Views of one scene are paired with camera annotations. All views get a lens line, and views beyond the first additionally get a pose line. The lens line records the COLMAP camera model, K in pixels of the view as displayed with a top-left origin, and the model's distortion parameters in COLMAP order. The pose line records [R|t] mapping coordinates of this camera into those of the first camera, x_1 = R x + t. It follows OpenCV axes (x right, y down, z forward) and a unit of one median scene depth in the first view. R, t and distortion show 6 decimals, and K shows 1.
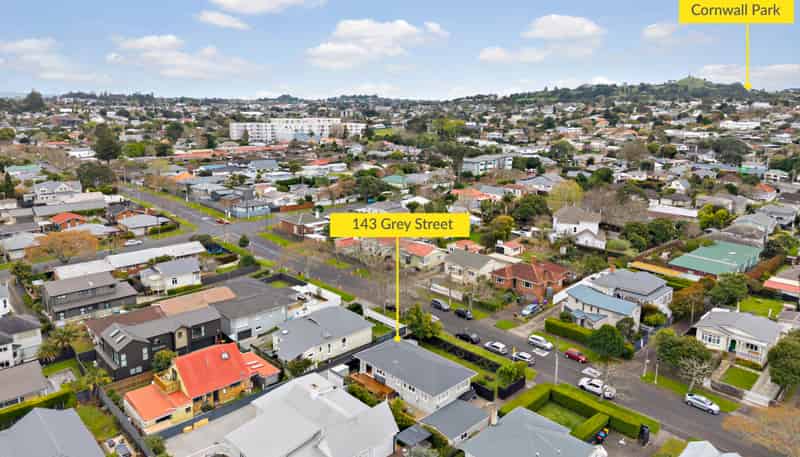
lens RADIAL K [[534.7, 0, 400.8], [0, 534.7, 216.2], [0, 0, 1]] dist [0.039488, -0.002164]
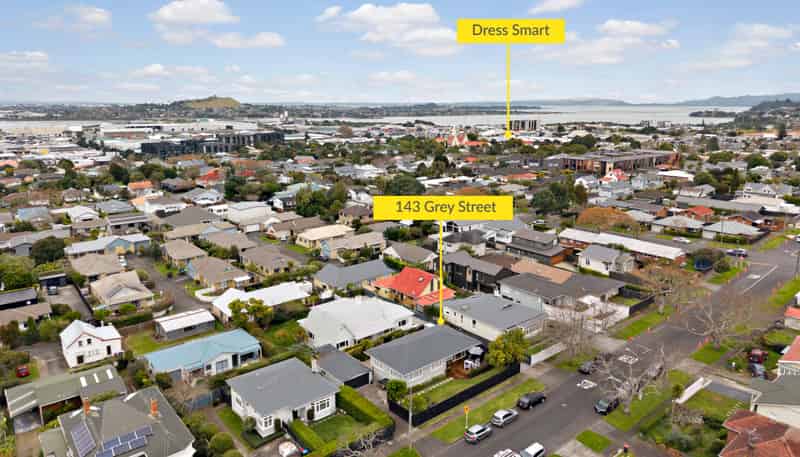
lens RADIAL K [[534.7, 0, 400.8], [0, 534.7, 216.2], [0, 0, 1]] dist [0.039488, -0.002164]
pose [[-0.059099, 0.205429, -0.976886, 0.934929], [-0.212378, 0.953606, 0.213381, -0.176943], [0.975399, 0.220080, -0.012729, 0.830074]]
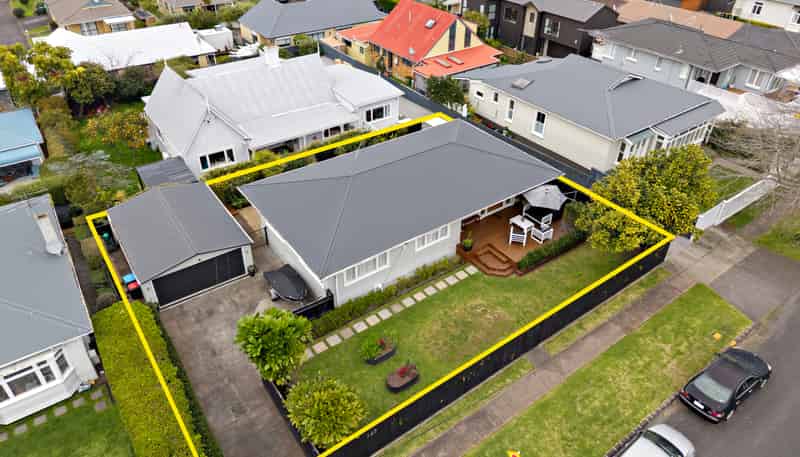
lens RADIAL K [[534.7, 0, 400.8], [0, 534.7, 216.2], [0, 0, 1]] dist [0.039488, -0.002164]
pose [[-0.134185, 0.557933, -0.818966, 0.337616], [-0.219412, 0.789200, 0.573605, 0.061791], [0.966361, 0.256660, 0.016518, 0.908742]]
